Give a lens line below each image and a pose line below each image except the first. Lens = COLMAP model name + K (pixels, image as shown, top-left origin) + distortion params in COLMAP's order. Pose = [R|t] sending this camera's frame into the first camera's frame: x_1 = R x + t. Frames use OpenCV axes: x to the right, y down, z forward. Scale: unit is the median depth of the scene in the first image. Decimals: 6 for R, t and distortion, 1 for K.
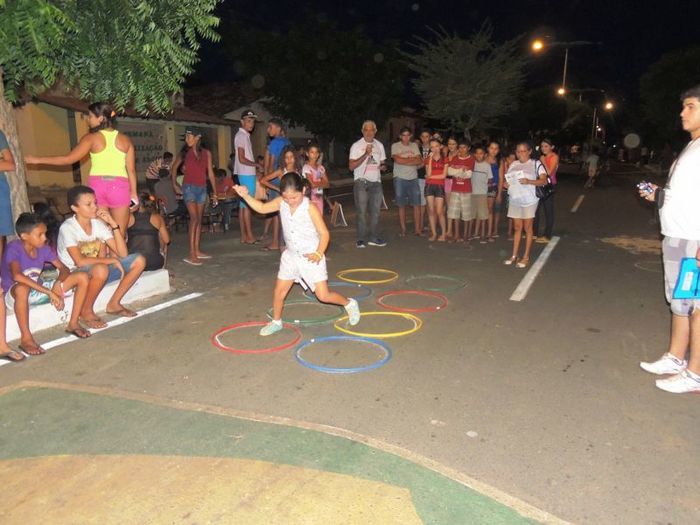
lens RADIAL K [[498.2, 0, 350.0], [0, 498.2, 262.5], [0, 0, 1]] dist [-0.023229, 0.000159]
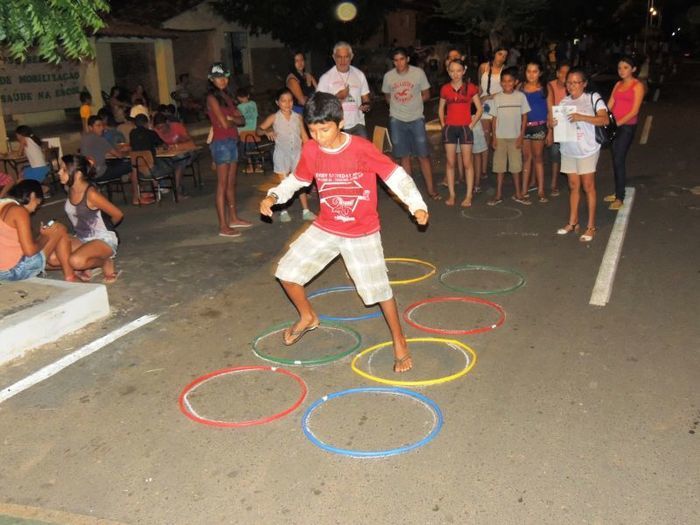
lens RADIAL K [[650.4, 0, 350.0], [0, 650.4, 262.5], [0, 0, 1]] dist [-0.031826, -0.014741]
pose [[0.998731, -0.048434, 0.013820, -0.034612], [0.047107, 0.995347, 0.084052, -0.083902], [-0.017827, -0.083295, 0.996365, 0.090021]]
